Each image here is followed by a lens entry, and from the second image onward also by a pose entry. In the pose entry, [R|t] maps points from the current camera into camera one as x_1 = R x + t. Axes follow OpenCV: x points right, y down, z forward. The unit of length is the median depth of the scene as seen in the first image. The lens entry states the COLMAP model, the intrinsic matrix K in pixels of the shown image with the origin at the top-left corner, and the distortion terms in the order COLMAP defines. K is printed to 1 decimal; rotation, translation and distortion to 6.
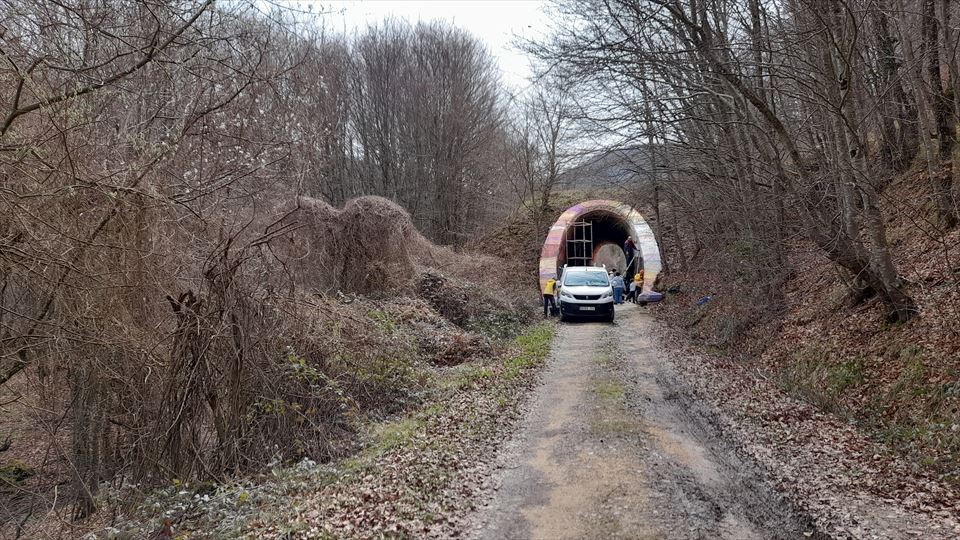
lens RADIAL K [[714.8, 0, 478.9], [0, 714.8, 290.1], [0, 0, 1]] dist [0.093914, -0.056166]
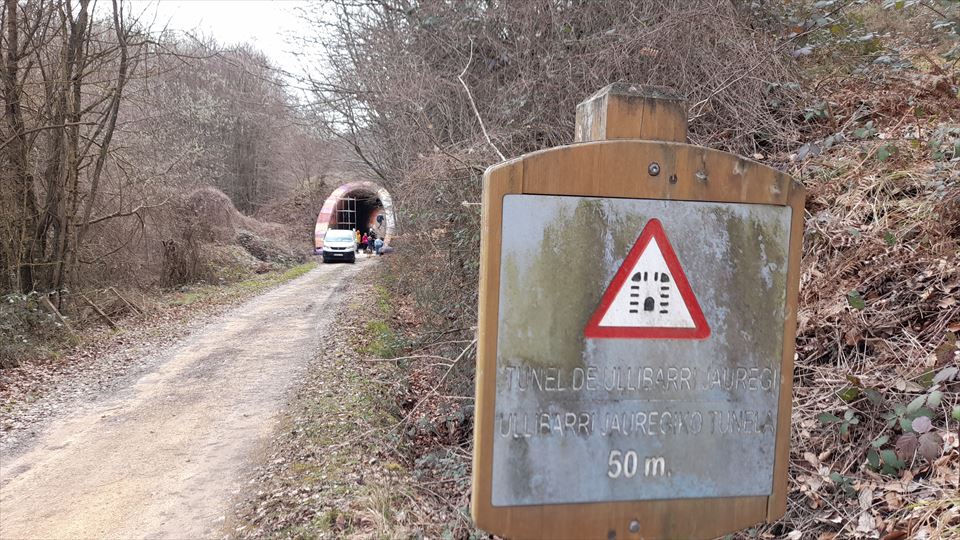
lens RADIAL K [[714.8, 0, 478.9], [0, 714.8, 290.1], [0, 0, 1]] dist [0.093914, -0.056166]
pose [[0.960859, -0.007142, 0.276946, -0.002169], [-0.008363, 0.998464, 0.054764, 0.009874], [-0.276911, -0.054936, 0.959324, -0.572195]]
